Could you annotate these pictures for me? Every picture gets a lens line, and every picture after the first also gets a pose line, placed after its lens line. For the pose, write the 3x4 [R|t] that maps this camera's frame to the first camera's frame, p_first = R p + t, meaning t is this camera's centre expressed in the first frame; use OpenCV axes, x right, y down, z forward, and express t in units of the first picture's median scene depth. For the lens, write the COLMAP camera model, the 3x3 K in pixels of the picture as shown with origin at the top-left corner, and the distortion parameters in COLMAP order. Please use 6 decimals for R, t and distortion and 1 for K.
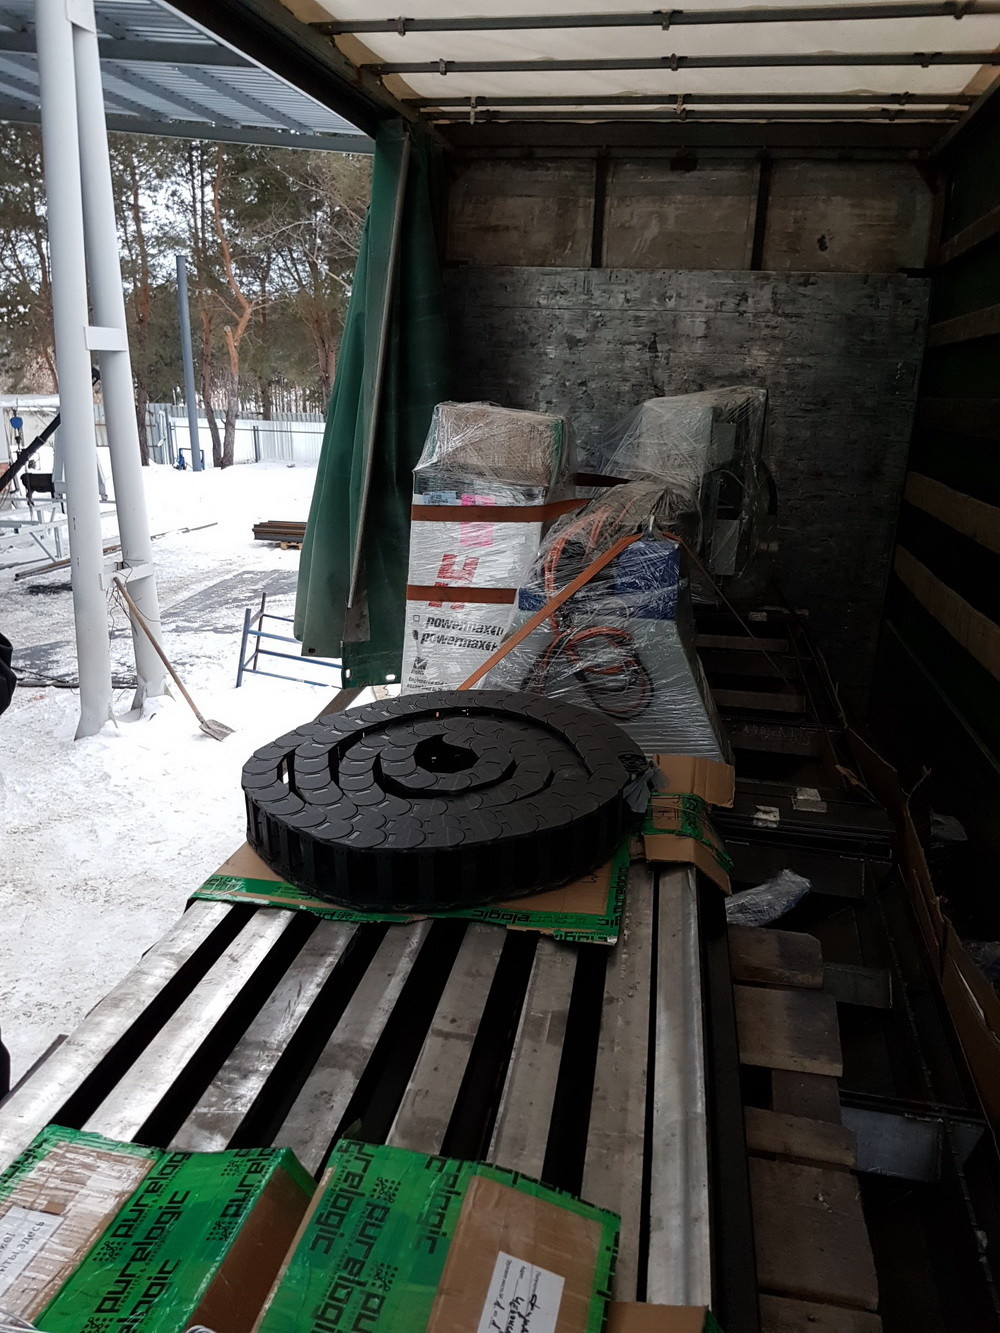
lens RADIAL K [[1010.3, 0, 476.6], [0, 1010.3, 709.0], [0, 0, 1]] dist [0.328563, -0.508266]
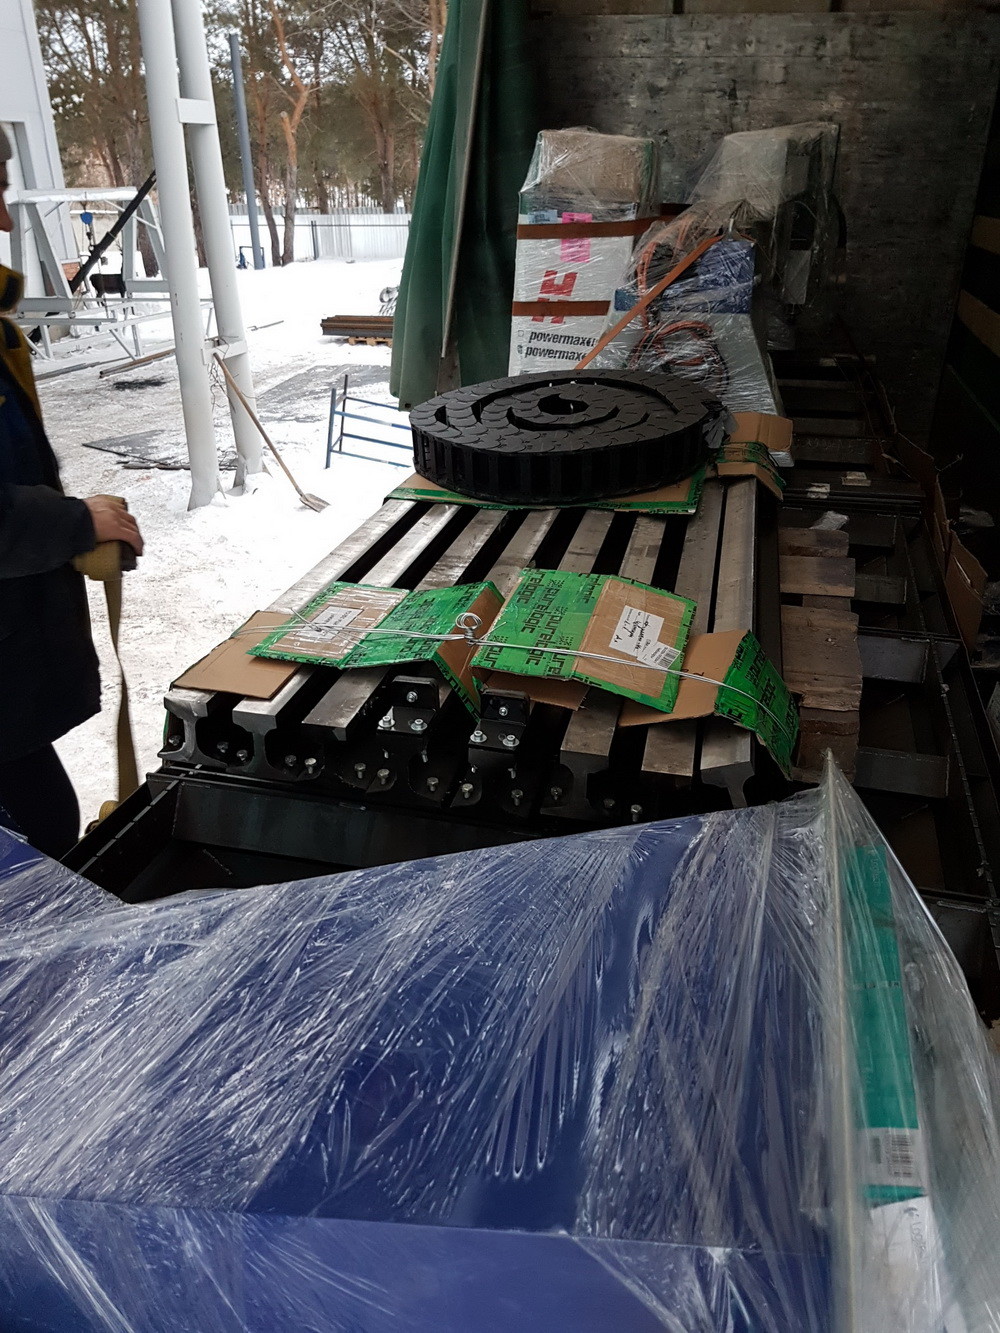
lens RADIAL K [[1020.2, 0, 500.0], [0, 1020.2, 666.5], [0, 0, 1]] dist [0.194612, -0.203537]
pose [[0.999181, -0.005129, -0.040130, -0.021072], [0.010462, 0.990947, 0.133846, 0.069879], [0.039081, -0.134156, 0.990189, -0.118329]]
